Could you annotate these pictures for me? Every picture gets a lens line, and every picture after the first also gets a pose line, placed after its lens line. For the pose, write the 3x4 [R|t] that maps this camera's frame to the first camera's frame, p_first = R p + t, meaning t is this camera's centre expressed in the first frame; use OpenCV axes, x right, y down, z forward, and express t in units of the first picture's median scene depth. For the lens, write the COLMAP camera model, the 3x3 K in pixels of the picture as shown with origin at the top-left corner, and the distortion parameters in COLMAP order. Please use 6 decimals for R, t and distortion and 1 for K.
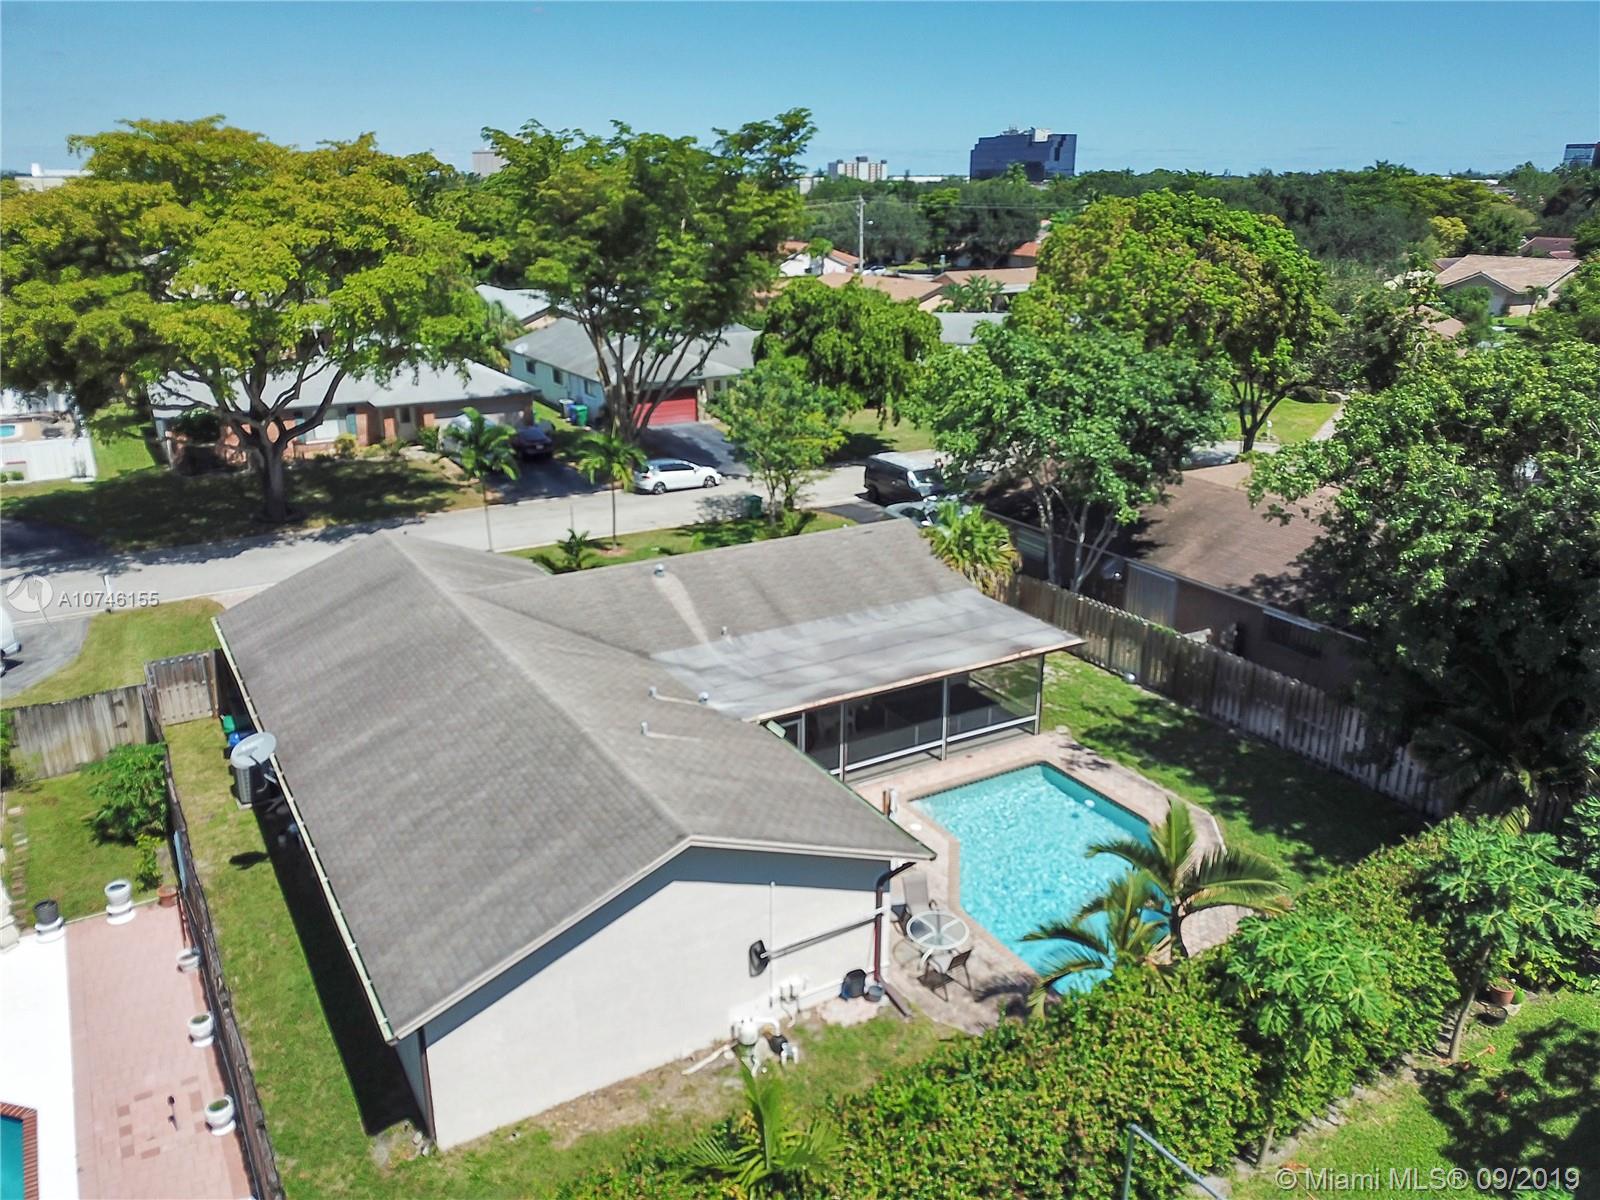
lens RADIAL K [[1213.3, 0, 800.4], [0, 1213.3, 583.8], [0, 0, 1]] dist [0.025490, -0.030575]
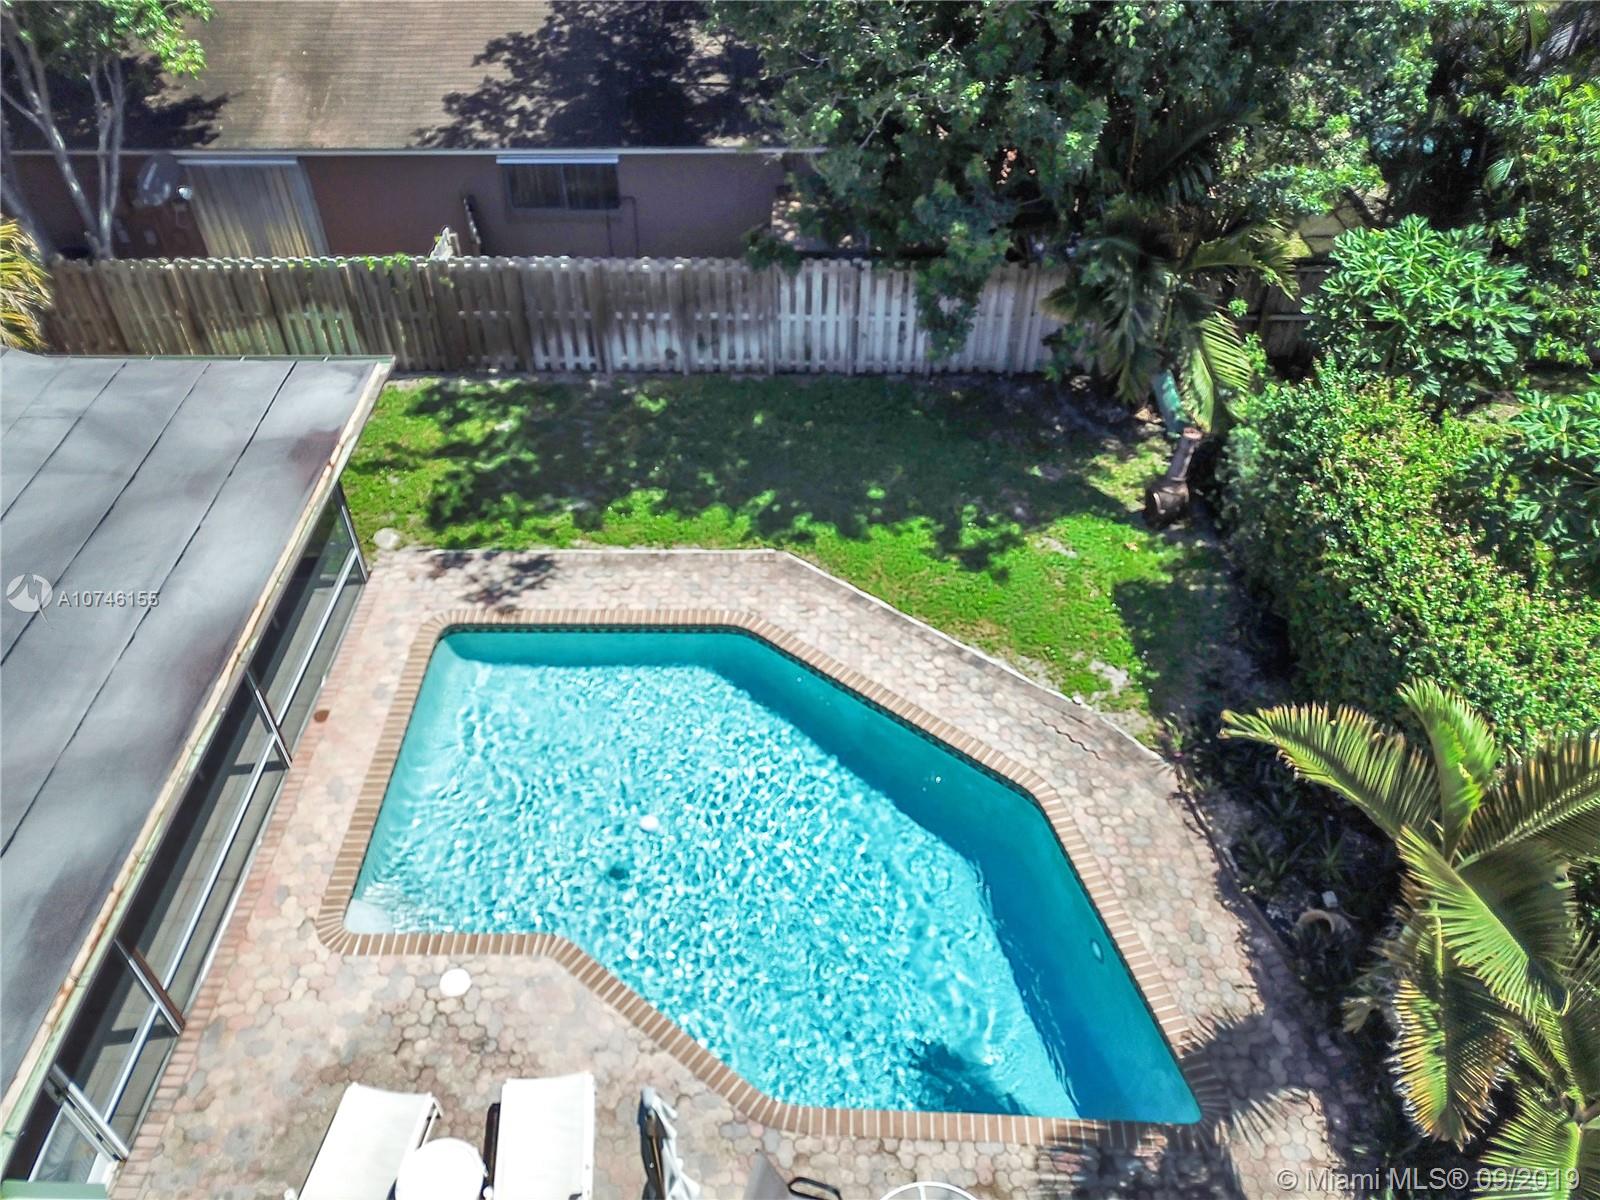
lens RADIAL K [[1213.3, 0, 762.6], [0, 1213.3, 599.2], [0, 0, 1]] dist [0.025490, -0.030575]
pose [[0.539186, -0.573422, 0.616819, -0.024210], [0.281645, 0.813005, 0.509607, -0.072661], [-0.793696, -0.101049, 0.599862, 0.596200]]
